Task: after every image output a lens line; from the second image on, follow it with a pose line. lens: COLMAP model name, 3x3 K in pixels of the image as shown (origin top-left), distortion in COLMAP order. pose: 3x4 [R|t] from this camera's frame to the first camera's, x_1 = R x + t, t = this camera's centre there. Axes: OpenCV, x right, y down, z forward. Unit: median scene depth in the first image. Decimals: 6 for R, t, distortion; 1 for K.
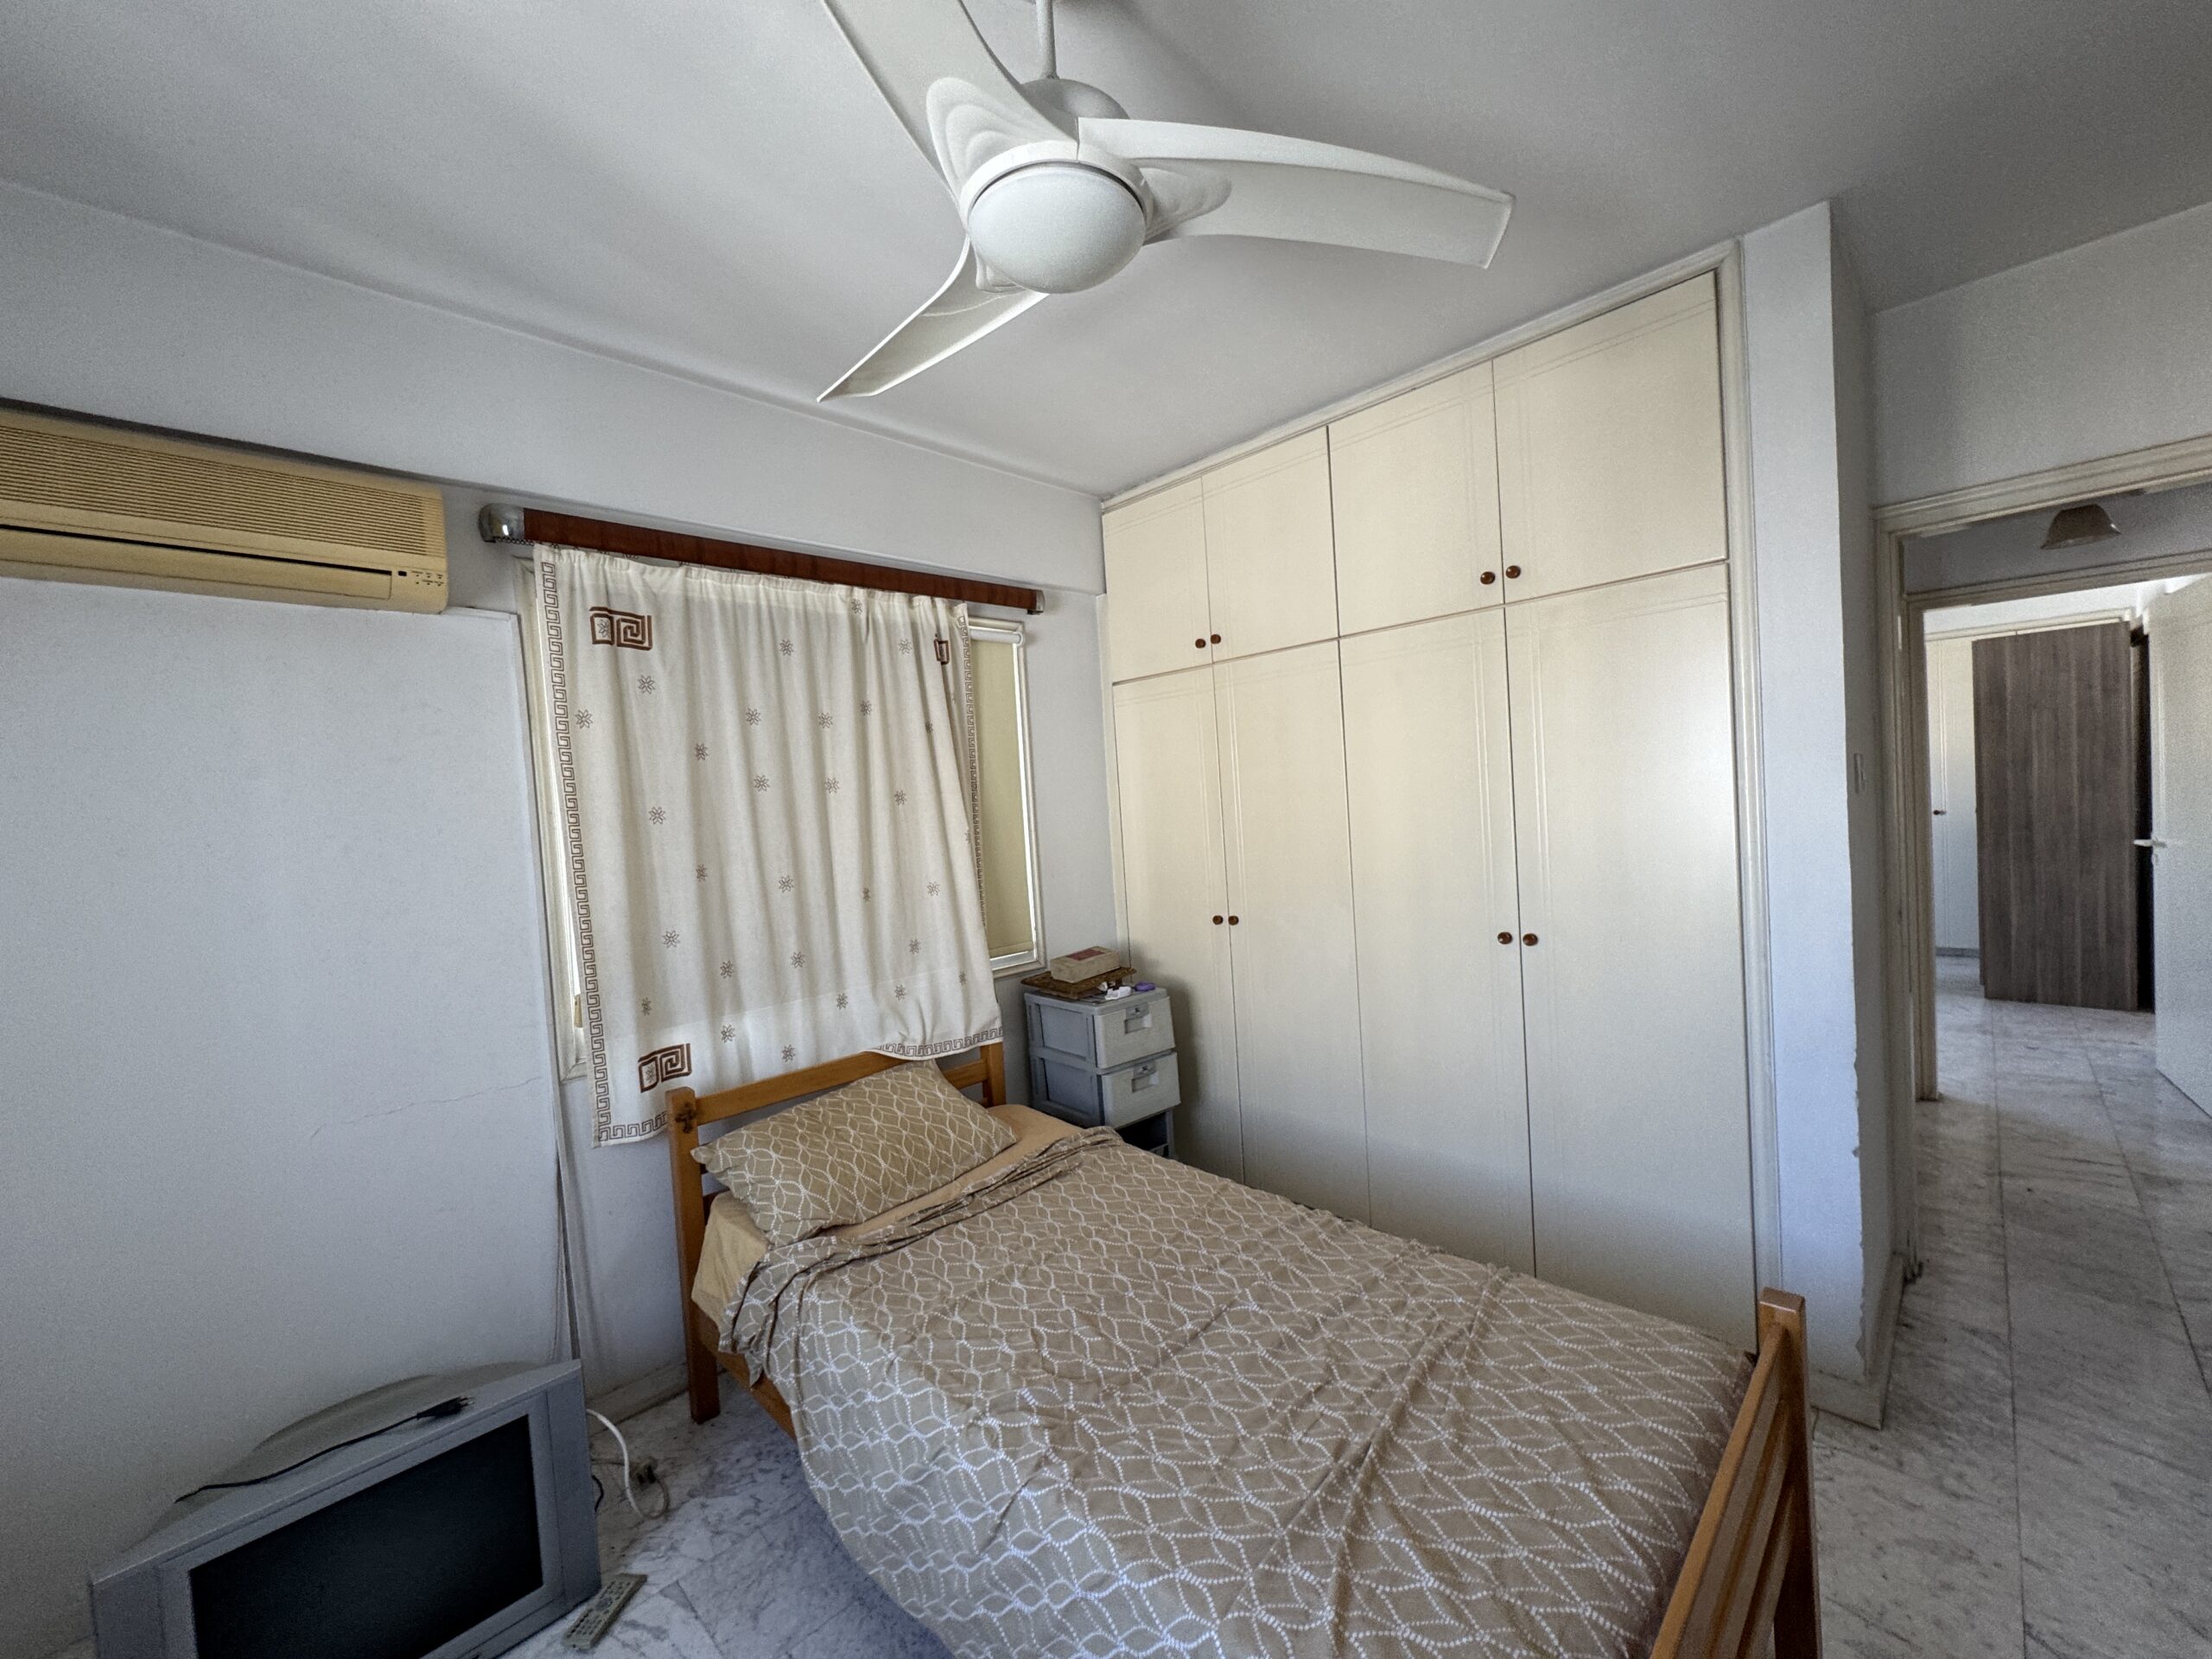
lens RADIAL K [[880.1, 0, 1109.4], [0, 880.1, 830.1], [0, 0, 1]] dist [-0.002355, 0.000483]
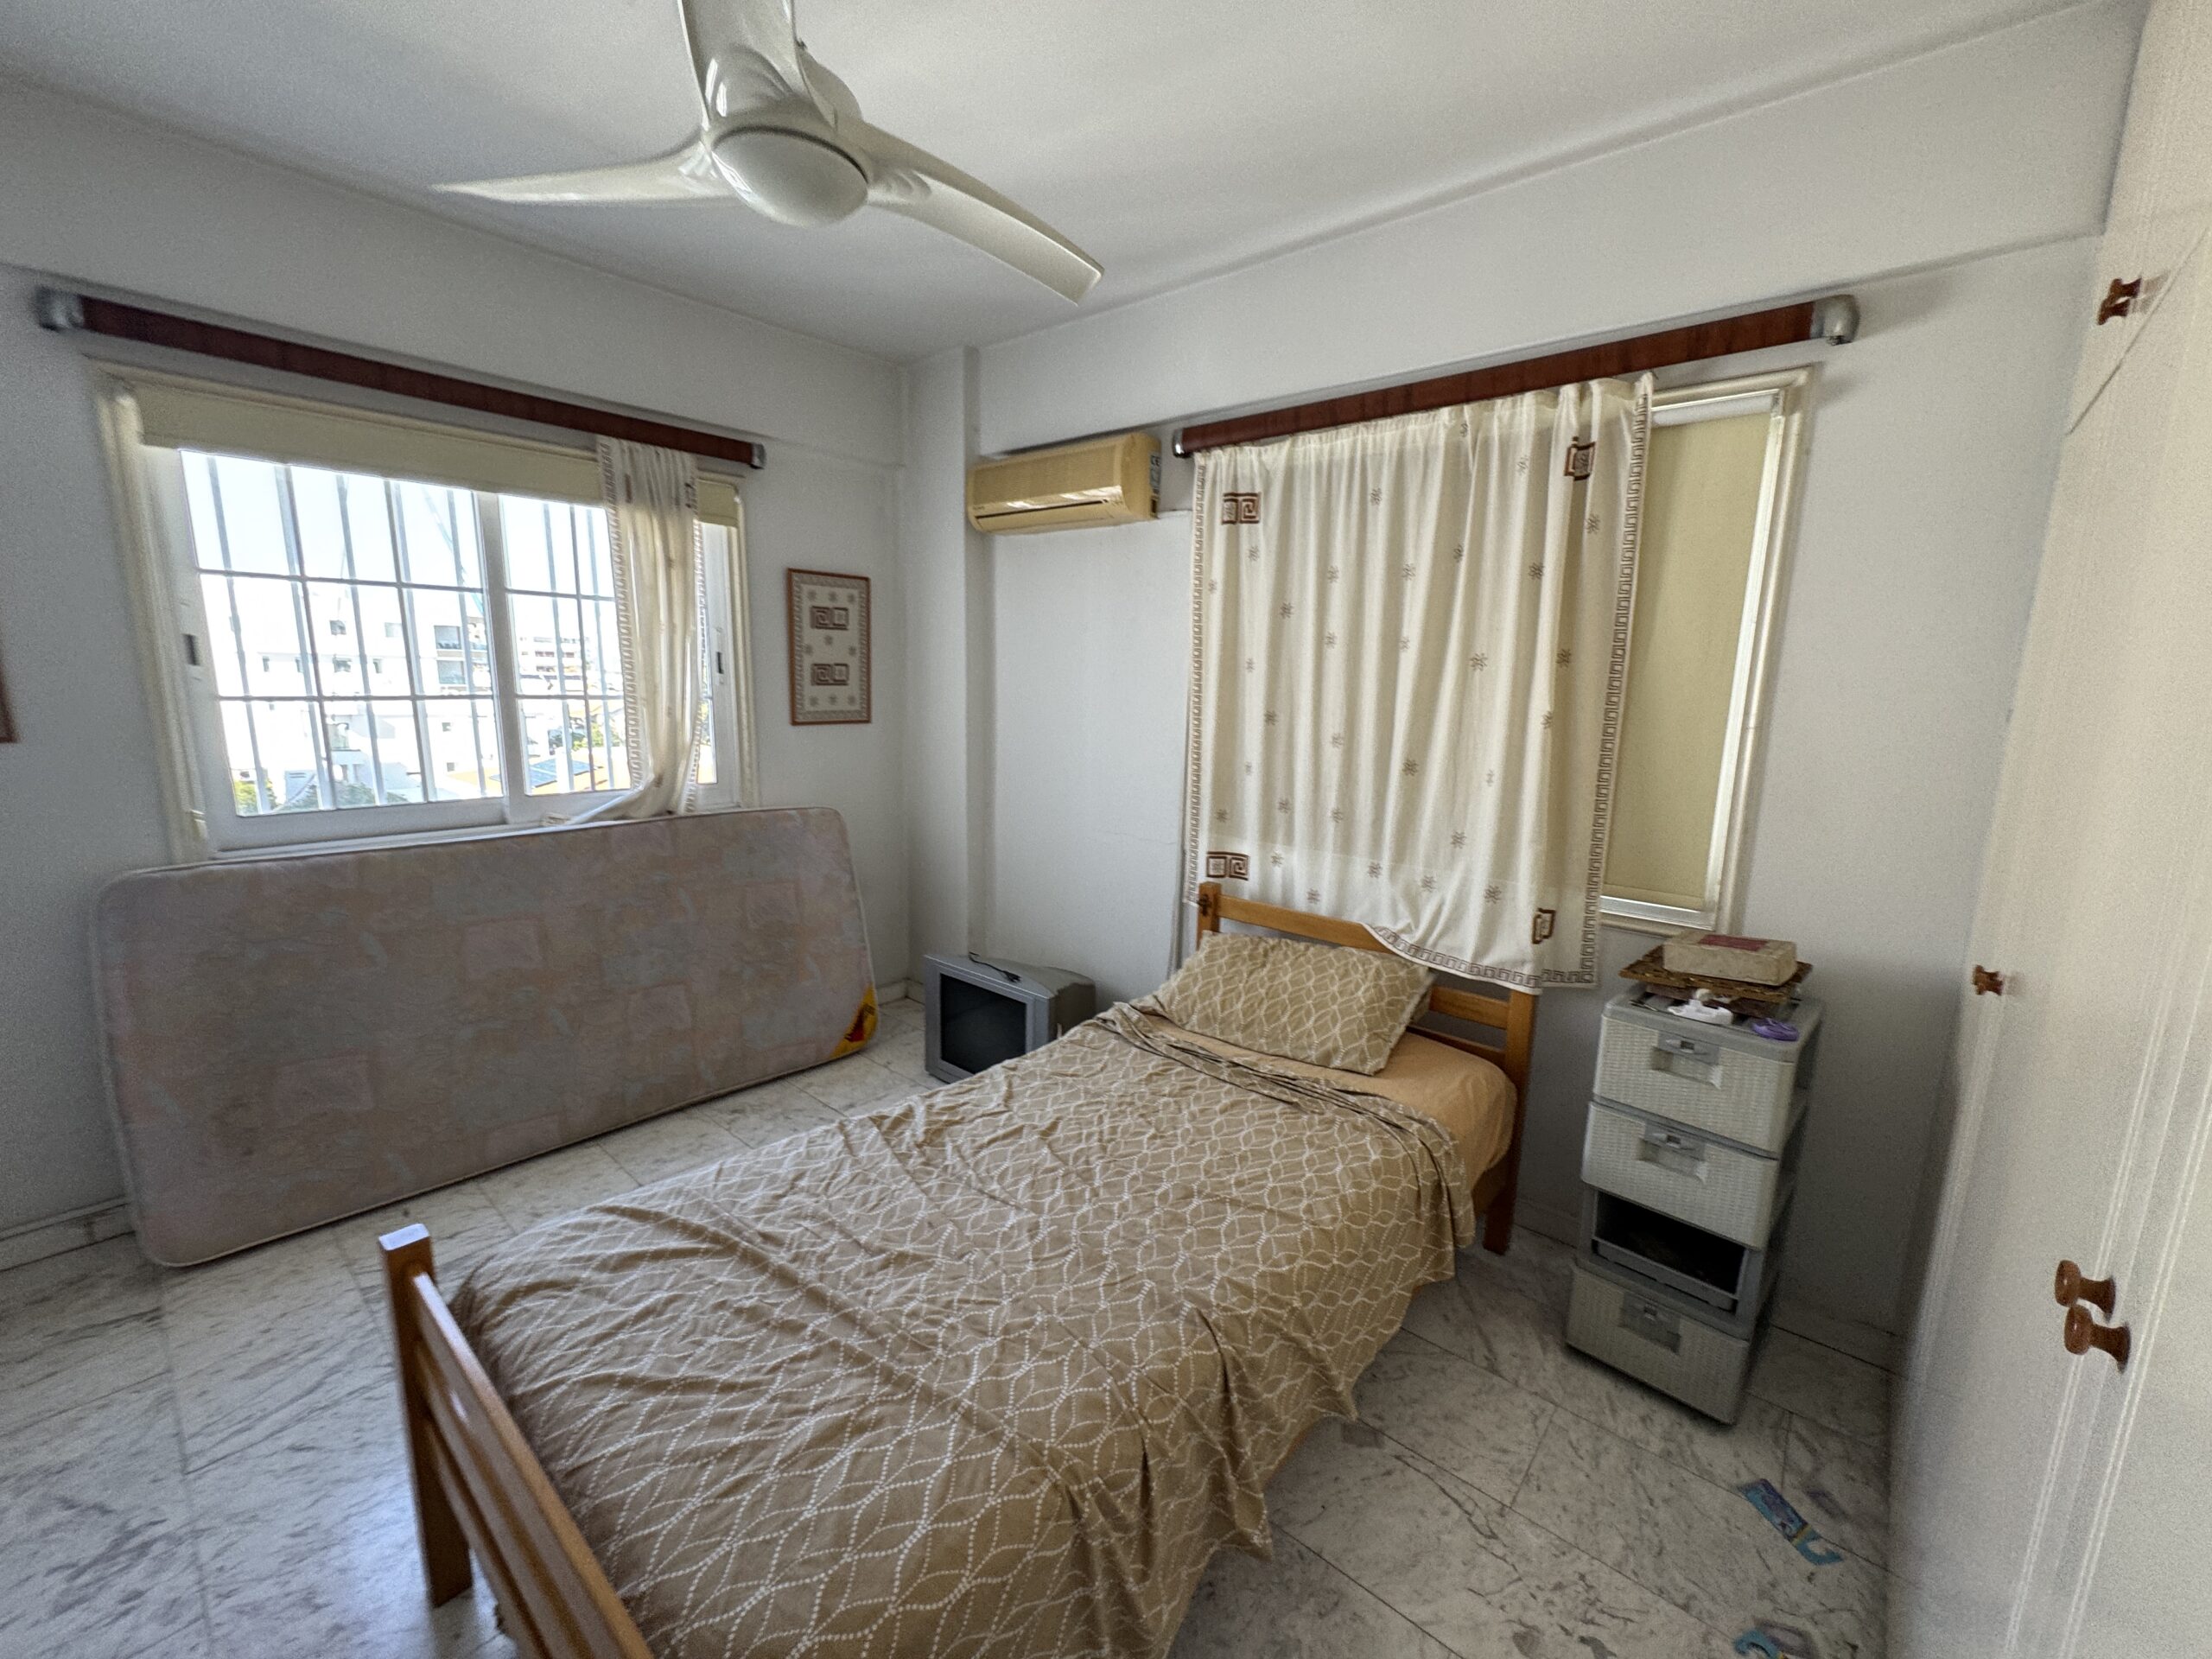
lens RADIAL K [[880.1, 0, 1109.4], [0, 880.1, 830.1], [0, 0, 1]] dist [-0.002355, 0.000483]
pose [[0.074553, 0.236452, -0.968779, 0.660356], [-0.058594, 0.970843, 0.232446, -0.063190], [0.995494, 0.039435, 0.086234, 0.672600]]
